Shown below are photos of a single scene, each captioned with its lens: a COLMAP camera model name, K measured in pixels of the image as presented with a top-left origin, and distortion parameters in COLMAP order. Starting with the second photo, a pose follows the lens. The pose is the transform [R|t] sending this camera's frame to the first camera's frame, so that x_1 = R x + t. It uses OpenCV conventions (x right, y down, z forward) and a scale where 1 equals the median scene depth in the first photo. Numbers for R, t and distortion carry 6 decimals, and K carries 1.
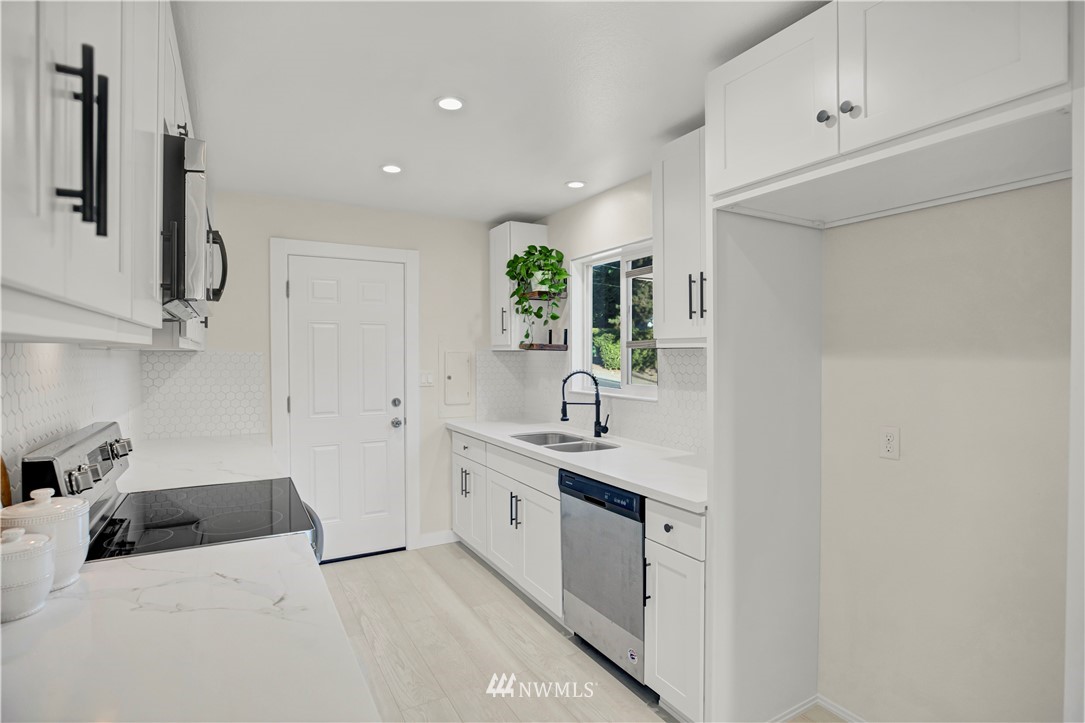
lens RADIAL K [[555.5, 0, 542.0], [0, 555.5, 363.9], [0, 0, 1]] dist [-0.003487, -0.000177]
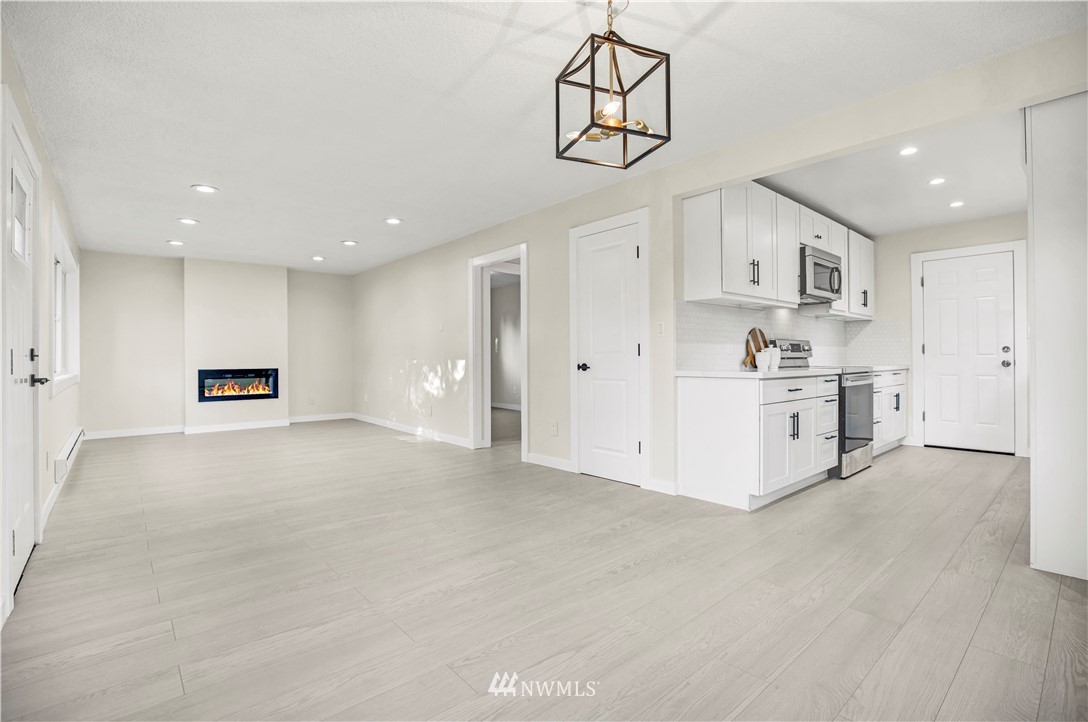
lens RADIAL K [[496.8, 0, 537.7], [0, 496.8, 357.4], [0, 0, 1]] dist [-0.023293, 0.000017]
pose [[0.205203, -0.001585, -0.978718, 0.717738], [-0.013050, 0.999905, -0.004356, 0.112138], [0.978632, 0.013666, 0.205163, -0.436345]]
